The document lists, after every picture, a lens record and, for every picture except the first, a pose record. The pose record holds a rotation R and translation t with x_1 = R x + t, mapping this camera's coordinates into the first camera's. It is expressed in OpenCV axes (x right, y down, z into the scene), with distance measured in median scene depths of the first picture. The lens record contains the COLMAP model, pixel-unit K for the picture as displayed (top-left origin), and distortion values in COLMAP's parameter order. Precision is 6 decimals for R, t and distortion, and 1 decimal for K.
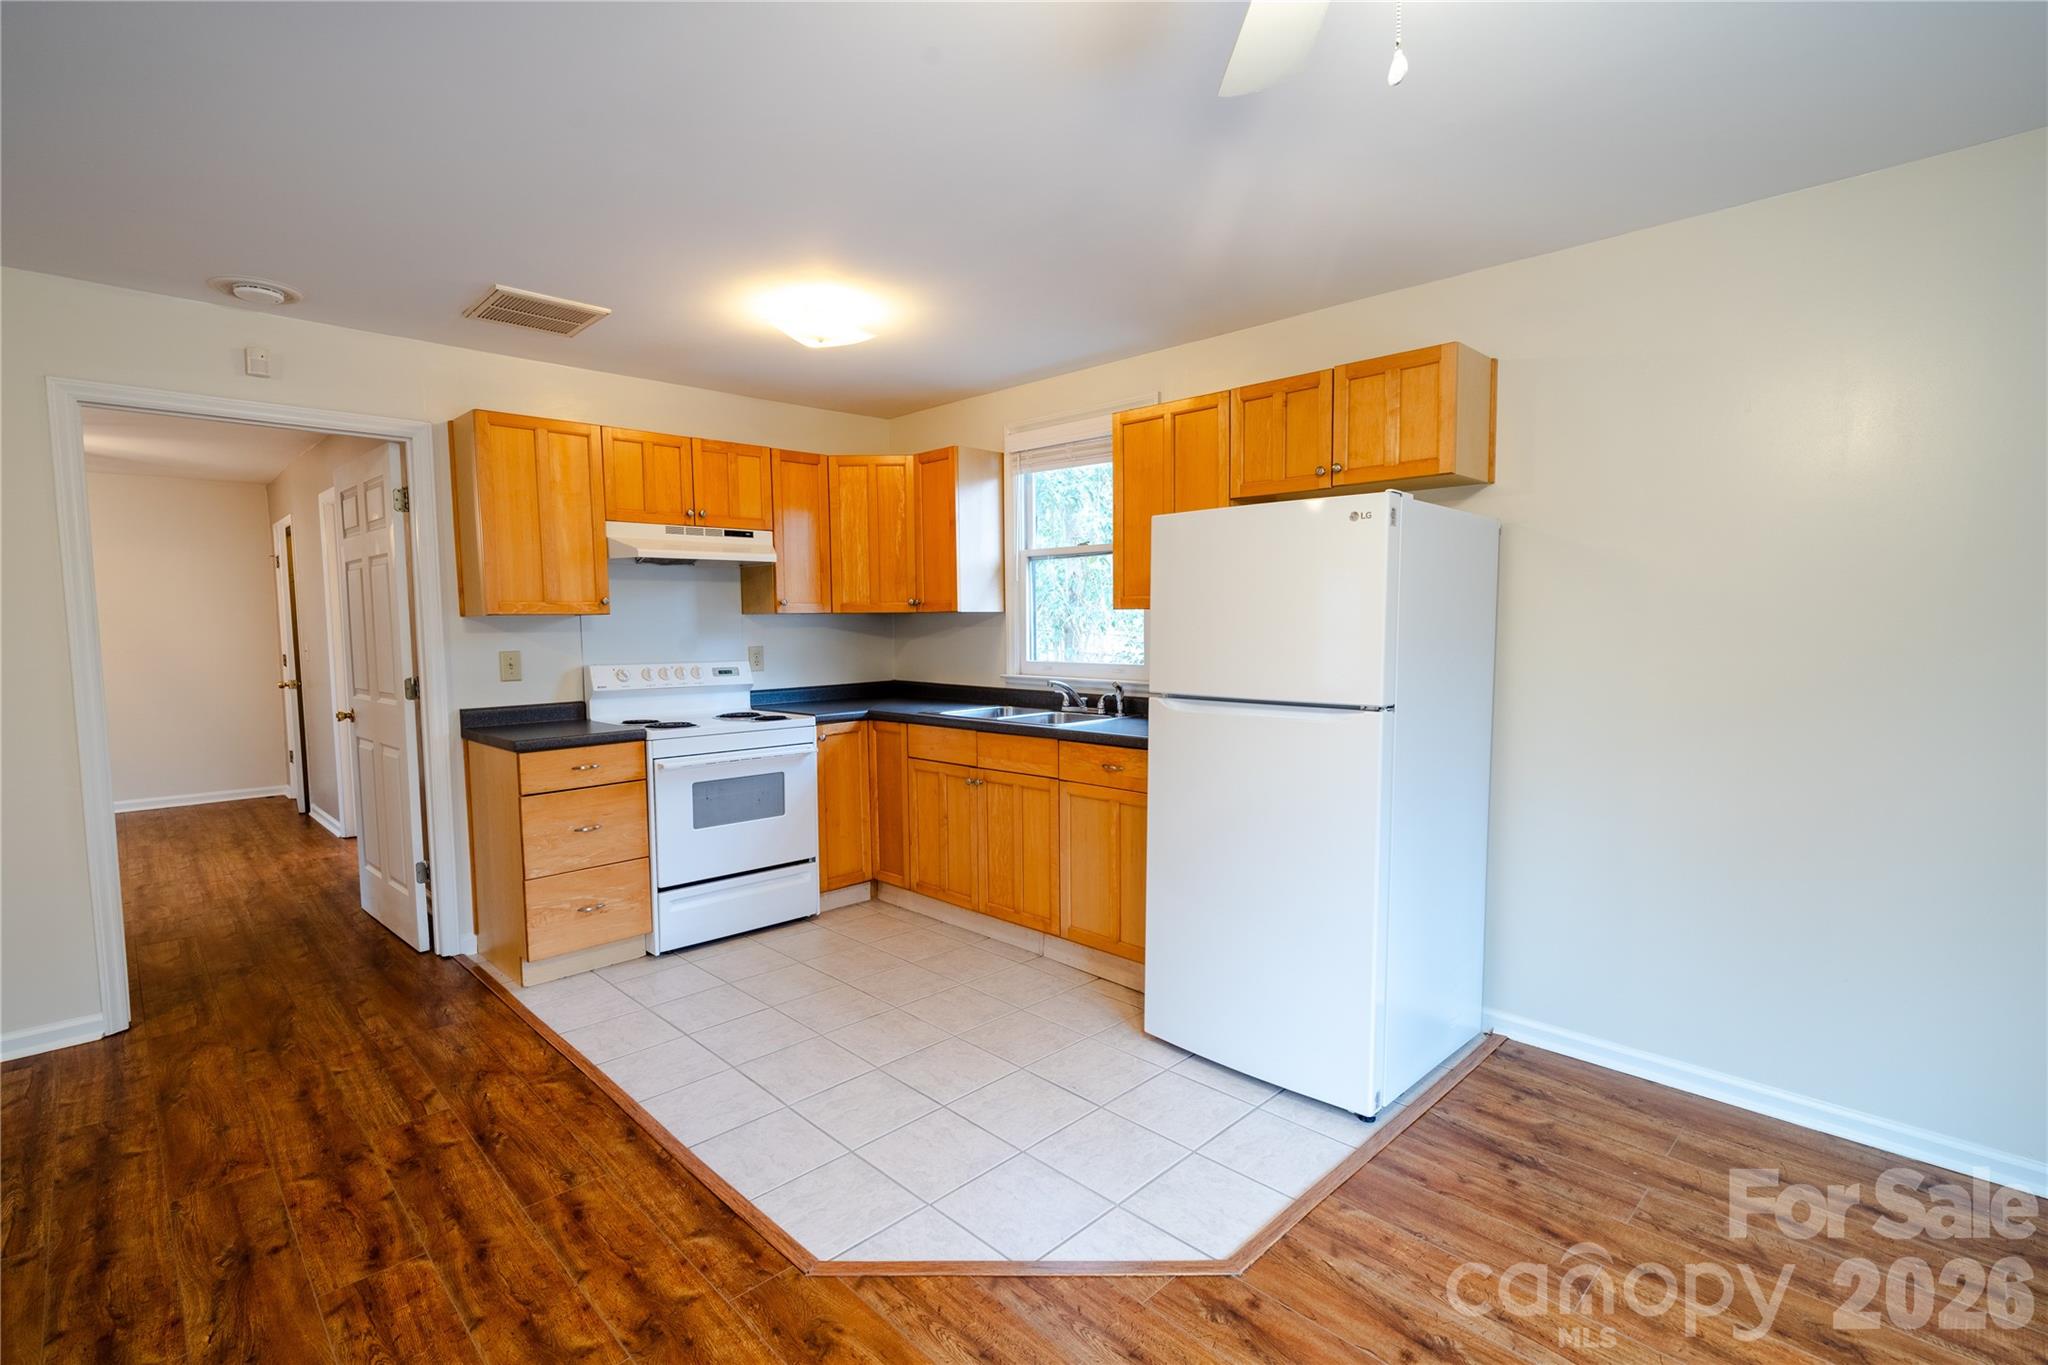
lens RADIAL K [[949.6, 0, 1020.5], [0, 949.6, 688.8], [0, 0, 1]] dist [0.003011, -0.002455]
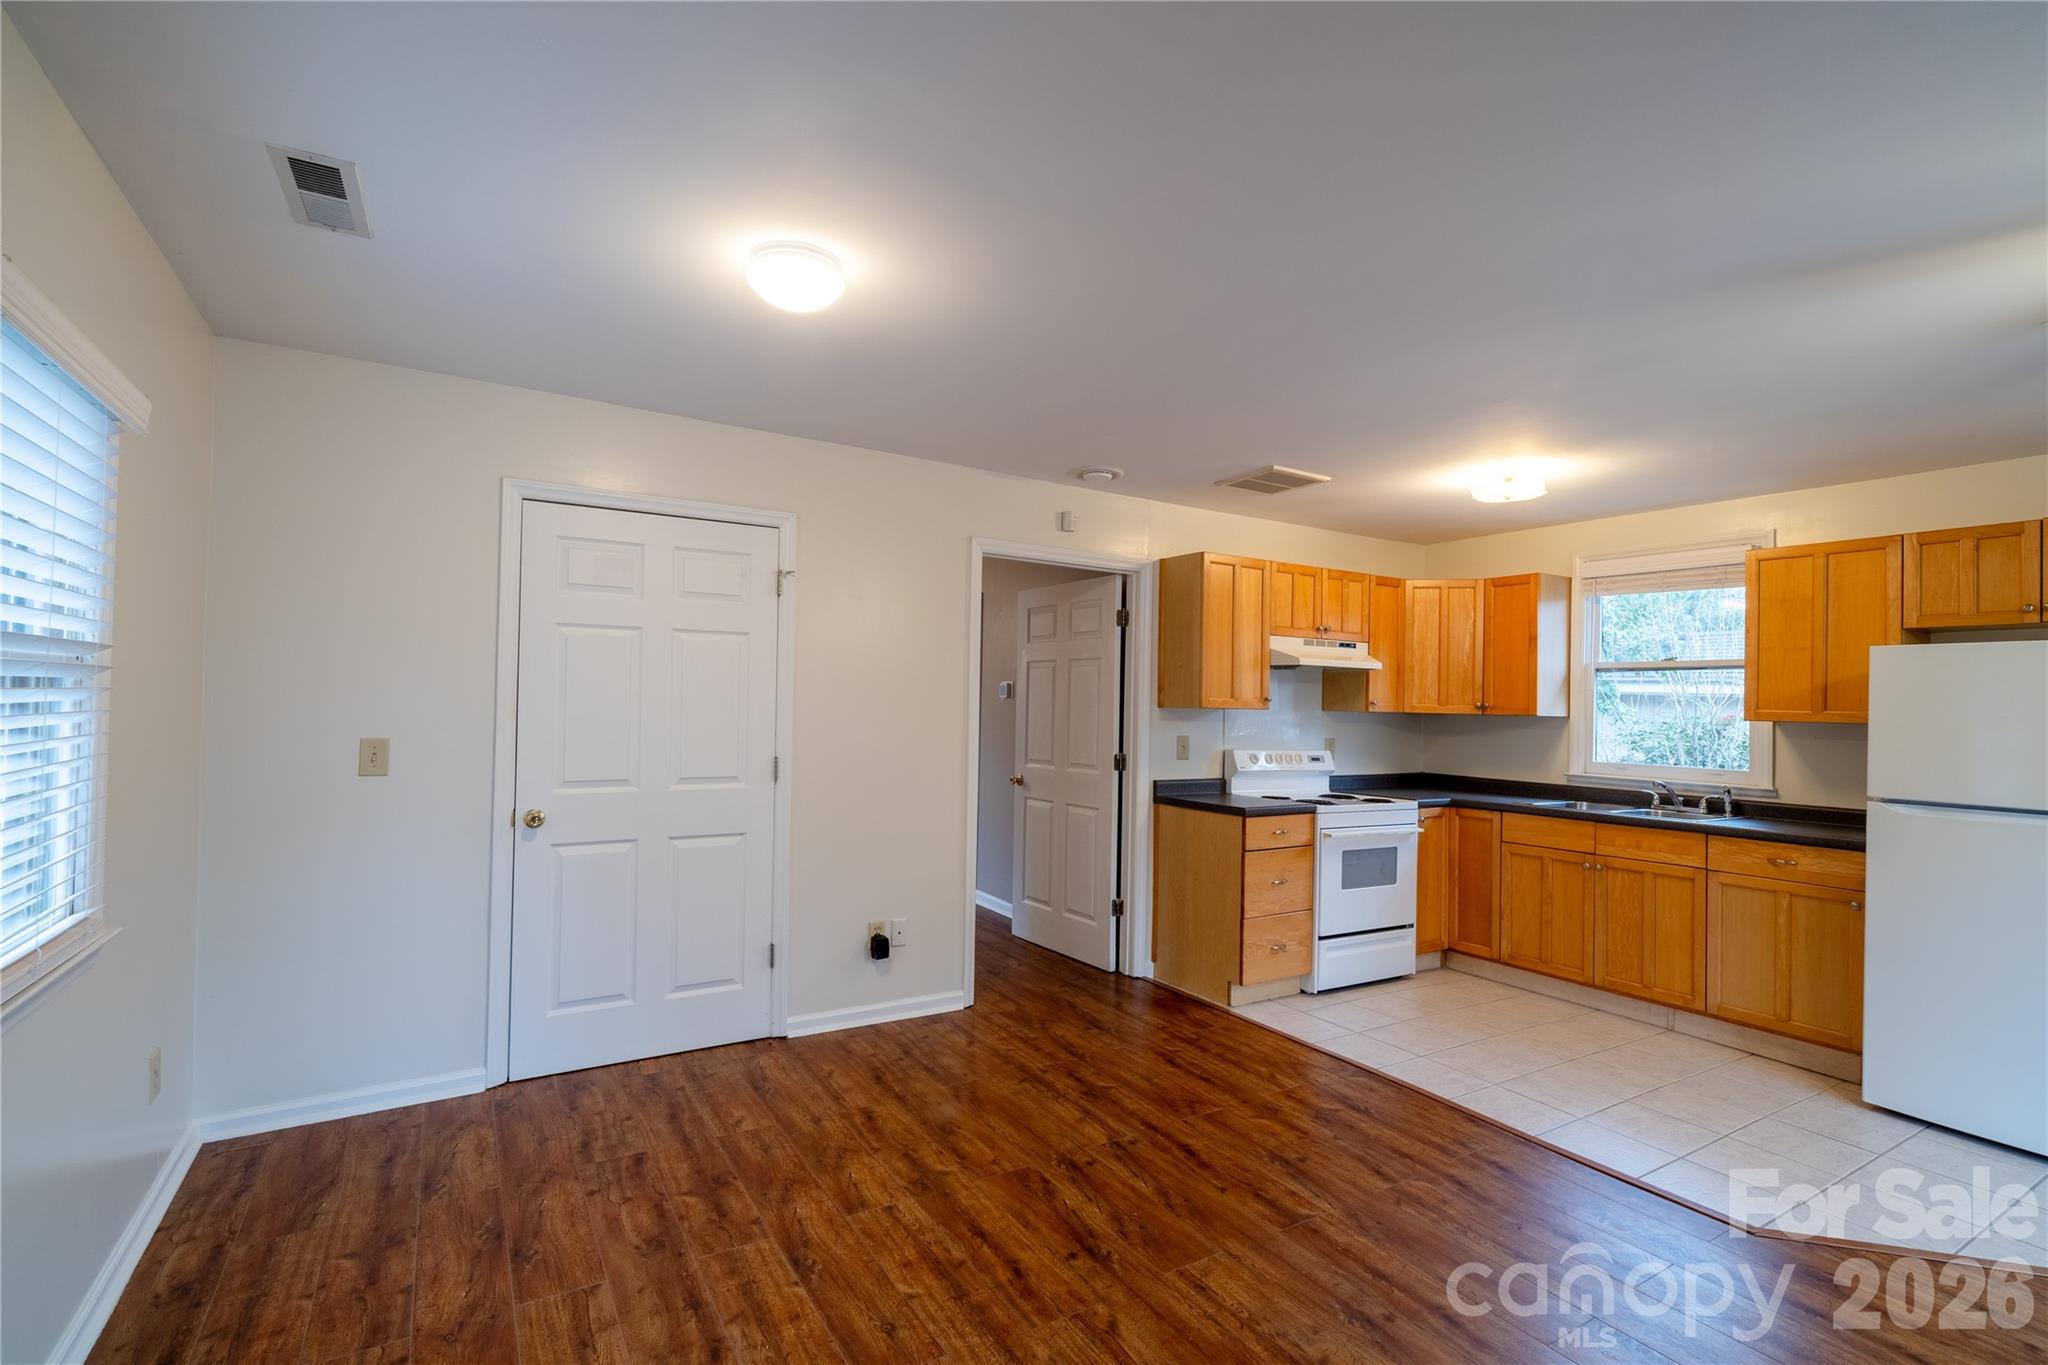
lens RADIAL K [[949.6, 0, 1020.5], [0, 949.6, 688.8], [0, 0, 1]] dist [0.003011, -0.002455]
pose [[0.973583, 0.029312, -0.226446, -0.472569], [-0.050354, 0.994873, -0.087710, 0.020319], [0.222714, 0.096796, 0.970067, -0.282558]]
